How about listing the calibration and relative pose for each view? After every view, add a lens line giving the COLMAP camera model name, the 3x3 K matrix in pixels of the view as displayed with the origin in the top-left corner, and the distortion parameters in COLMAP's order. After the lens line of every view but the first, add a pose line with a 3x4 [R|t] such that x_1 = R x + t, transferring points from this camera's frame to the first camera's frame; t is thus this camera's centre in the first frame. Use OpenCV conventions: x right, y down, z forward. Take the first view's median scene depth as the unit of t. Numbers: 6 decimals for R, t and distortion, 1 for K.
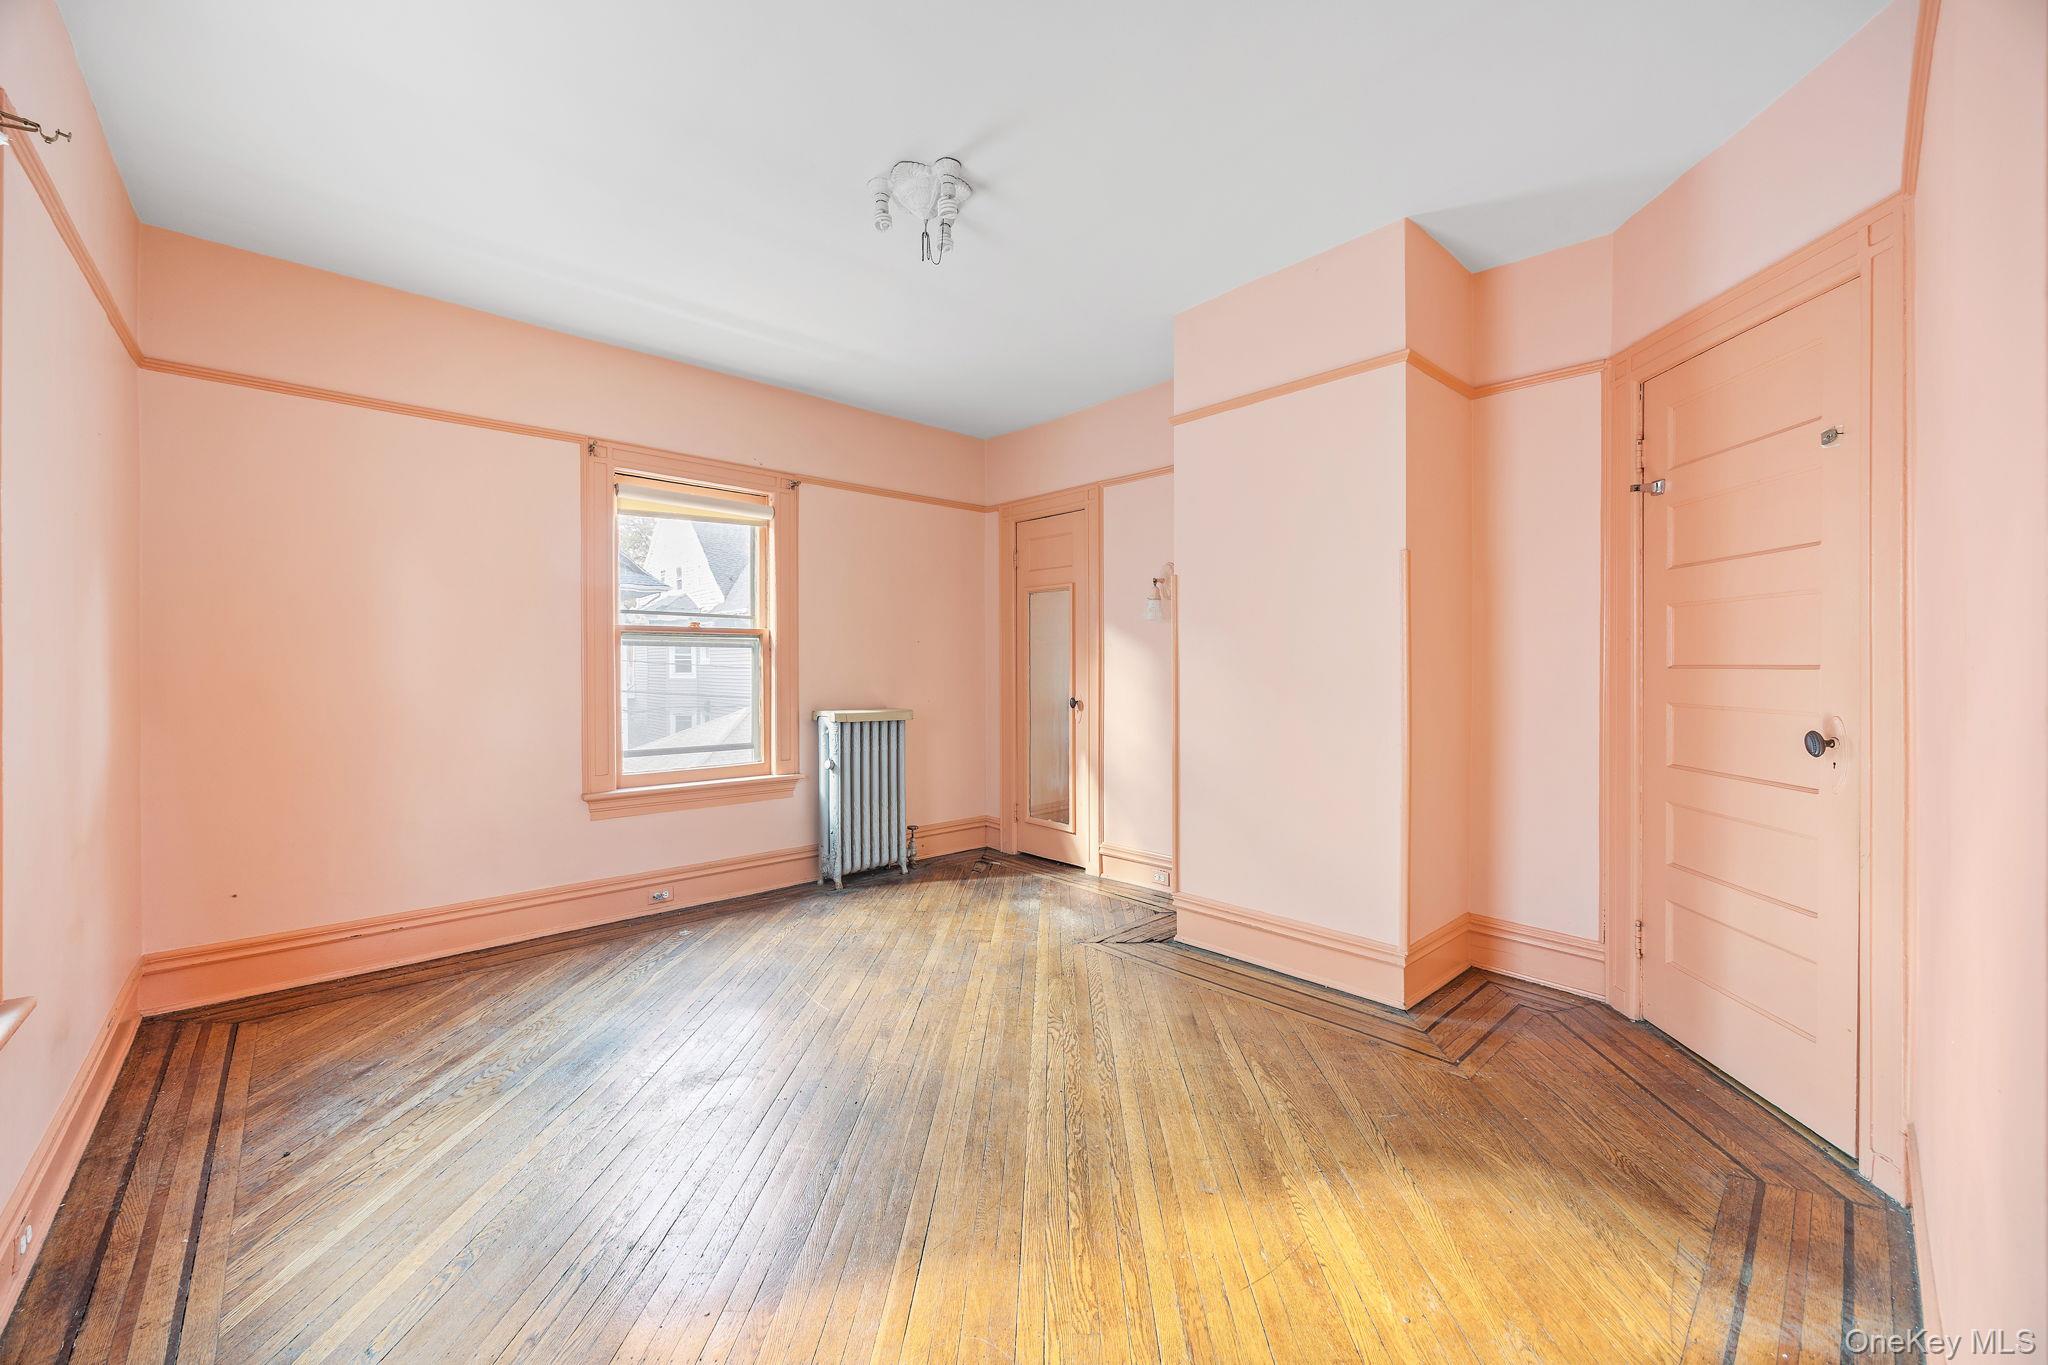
lens RADIAL K [[789.1, 0, 1024.5], [0, 789.1, 663.2], [0, 0, 1]] dist [-0.001640, 0.000132]
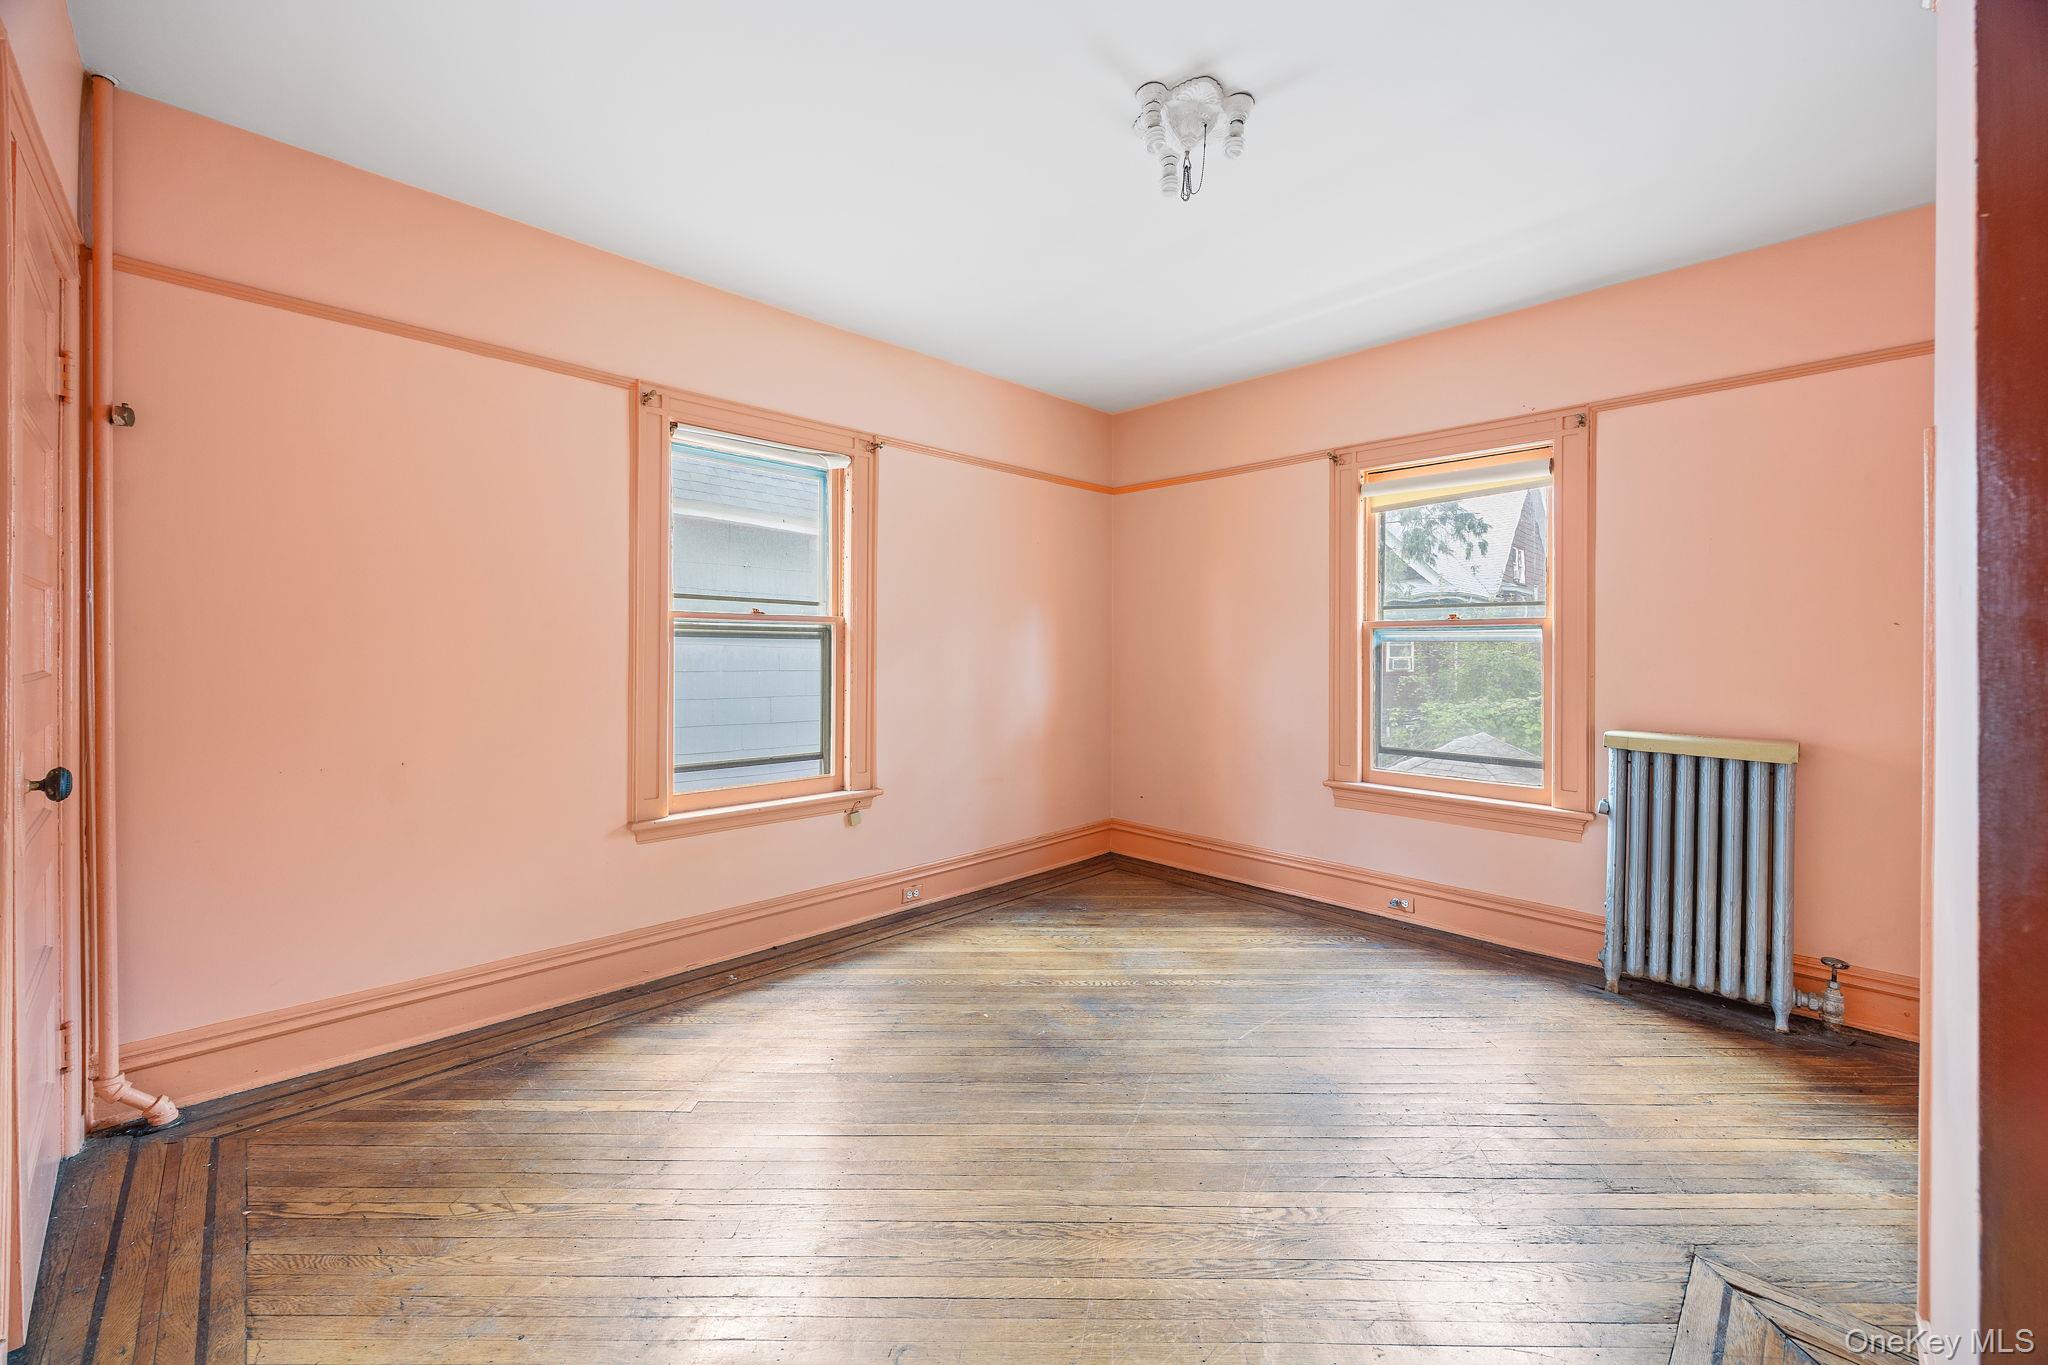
lens RADIAL K [[789.1, 0, 1024.5], [0, 789.1, 663.2], [0, 0, 1]] dist [-0.001640, 0.000132]
pose [[0.050294, 0.008557, -0.998698, 0.444075], [-0.014366, 0.999866, 0.007844, 0.003205], [0.998631, 0.013953, 0.050410, 0.474983]]
